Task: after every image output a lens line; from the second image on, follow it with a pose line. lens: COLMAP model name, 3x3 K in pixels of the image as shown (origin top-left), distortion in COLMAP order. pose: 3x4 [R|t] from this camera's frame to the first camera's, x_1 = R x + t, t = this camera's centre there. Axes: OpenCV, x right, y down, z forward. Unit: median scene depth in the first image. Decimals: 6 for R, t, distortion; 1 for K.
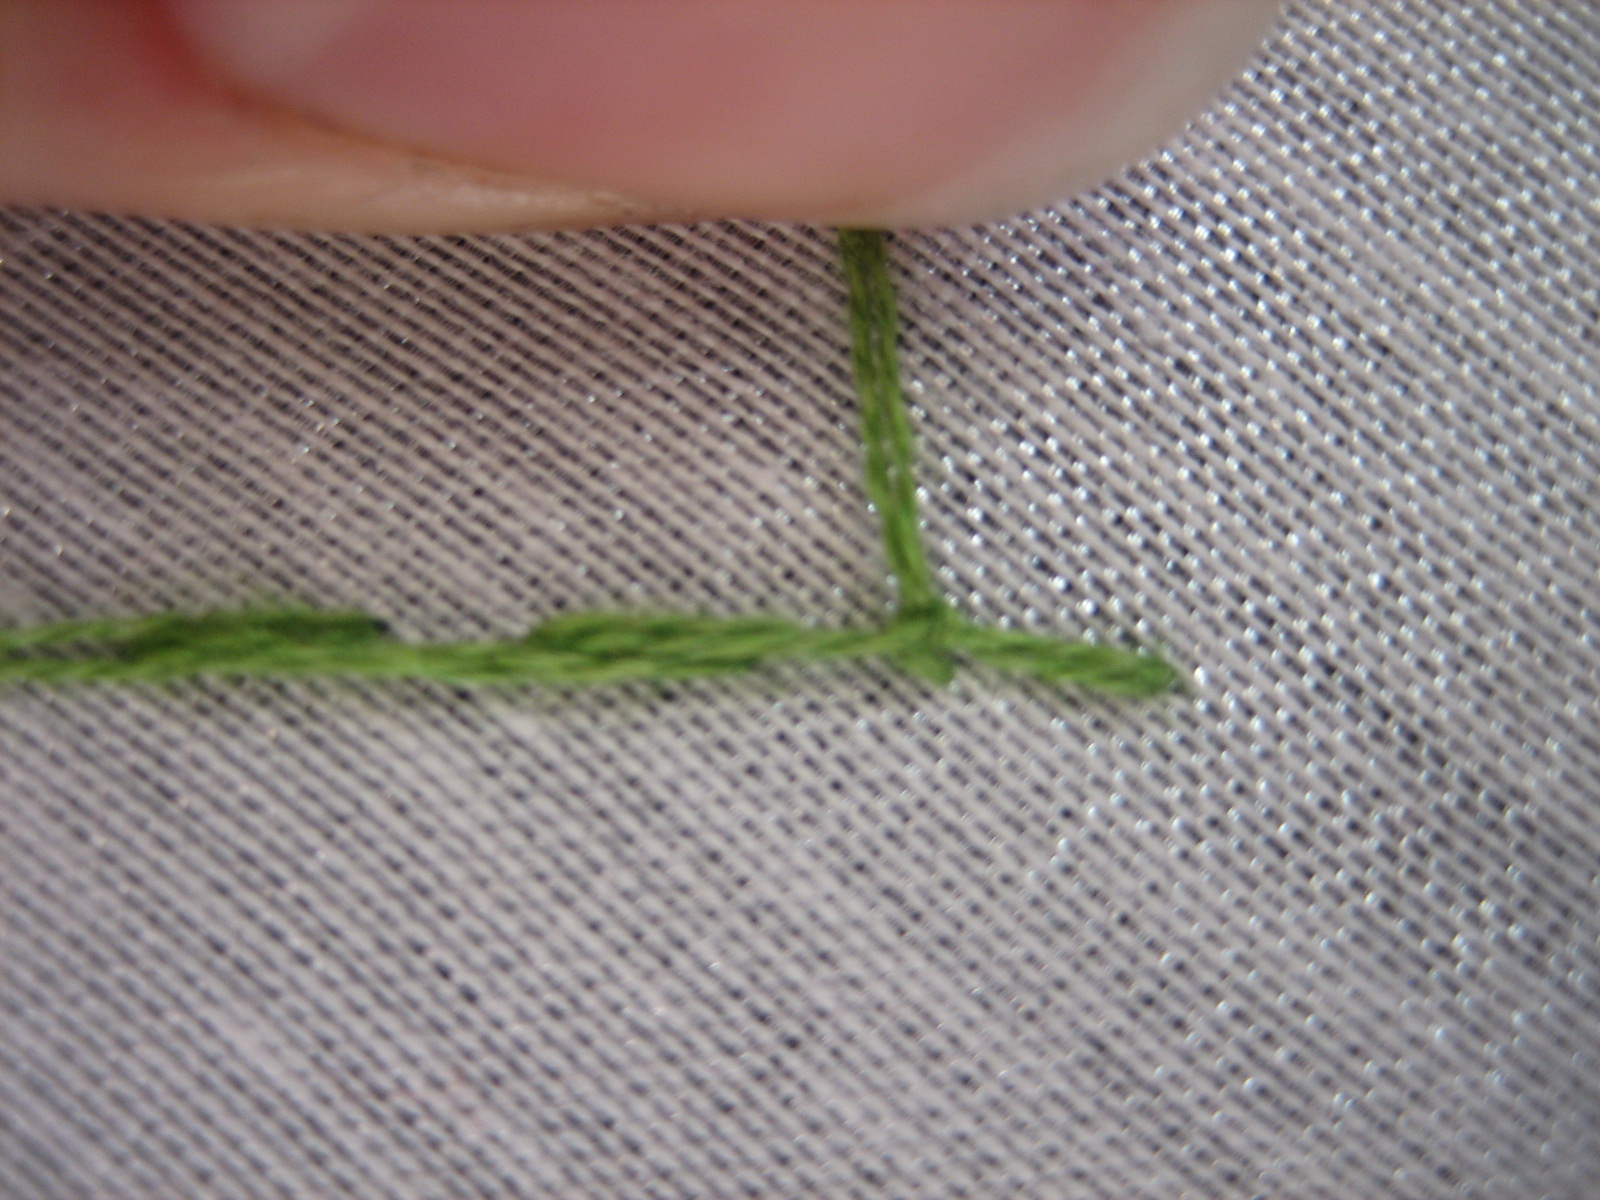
lens RADIAL K [[1577.2, 0, 800.0], [0, 1577.2, 600.0], [0, 0, 1]] dist [-0.171349, 0.154144]
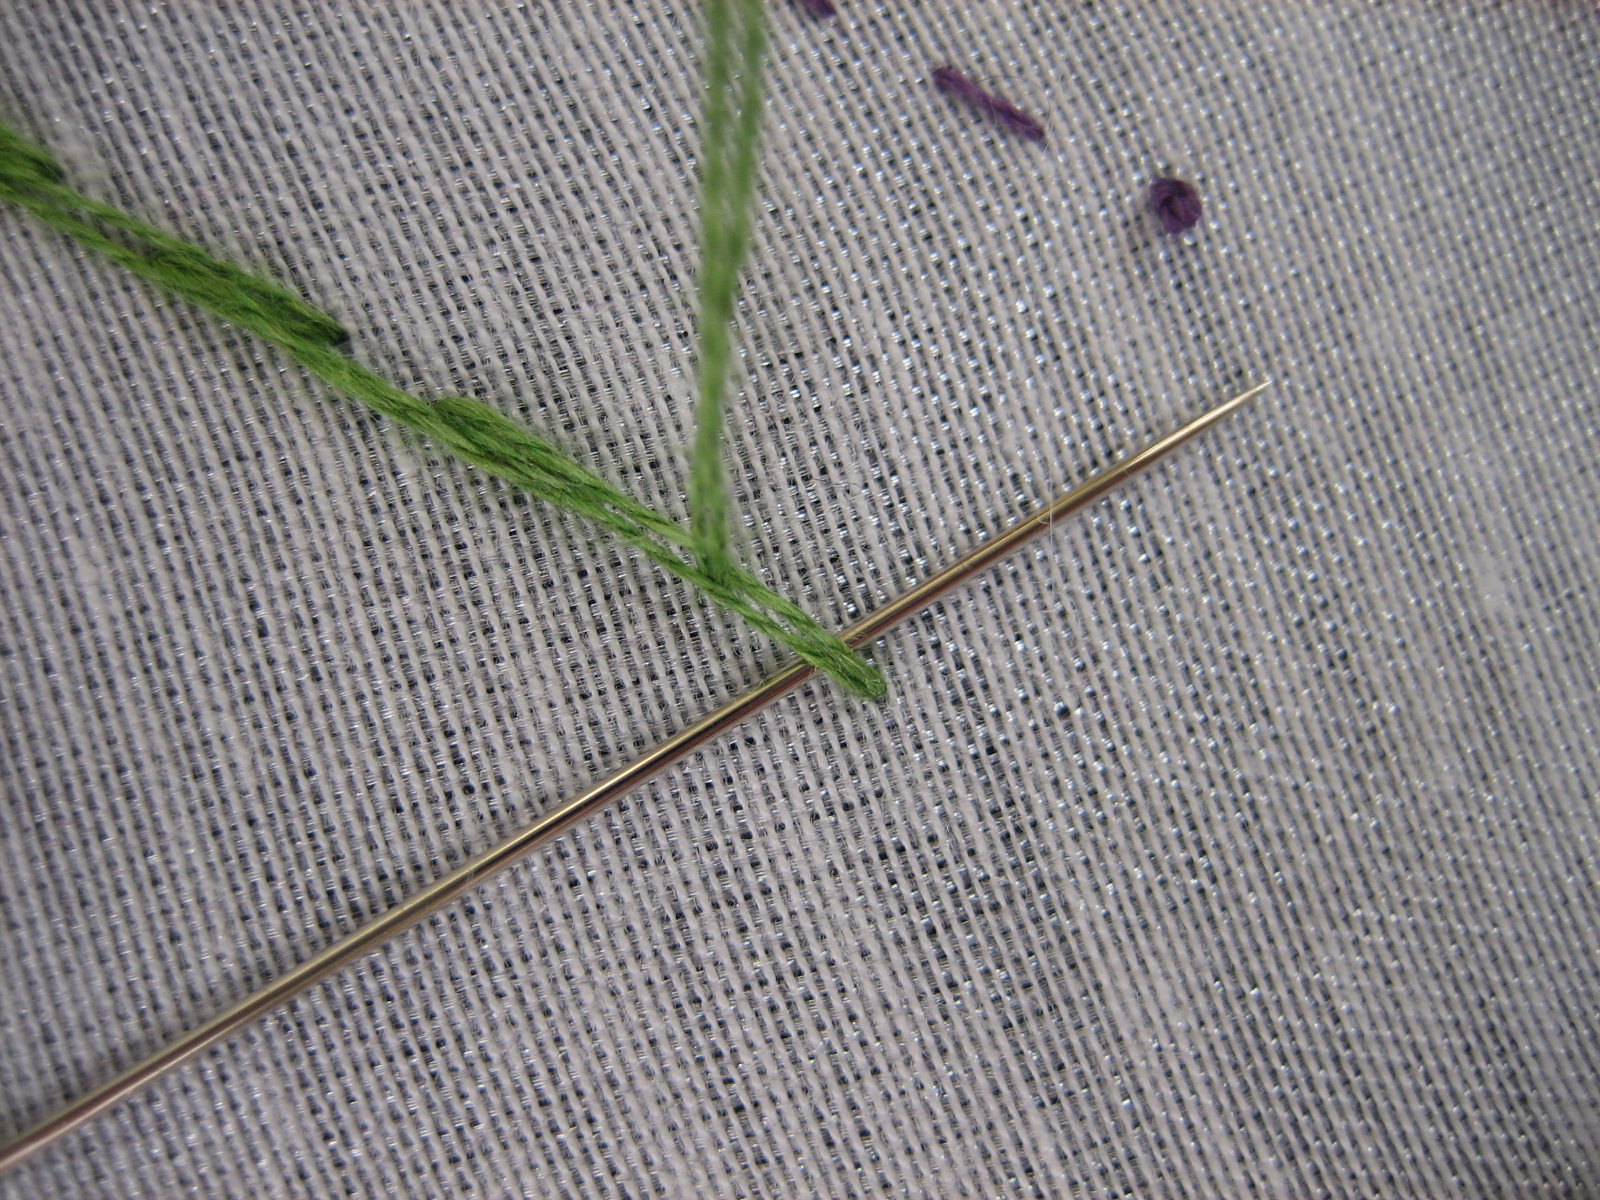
lens RADIAL K [[1664.7, 0, 800.0], [0, 1664.7, 600.0], [0, 0, 1]] dist [-0.126937, -0.023999]
pose [[0.860823, 0.500431, 0.092482, 0.025863], [-0.507081, 0.858826, 0.072706, -0.081246], [-0.043041, -0.109483, 0.993056, -0.325502]]
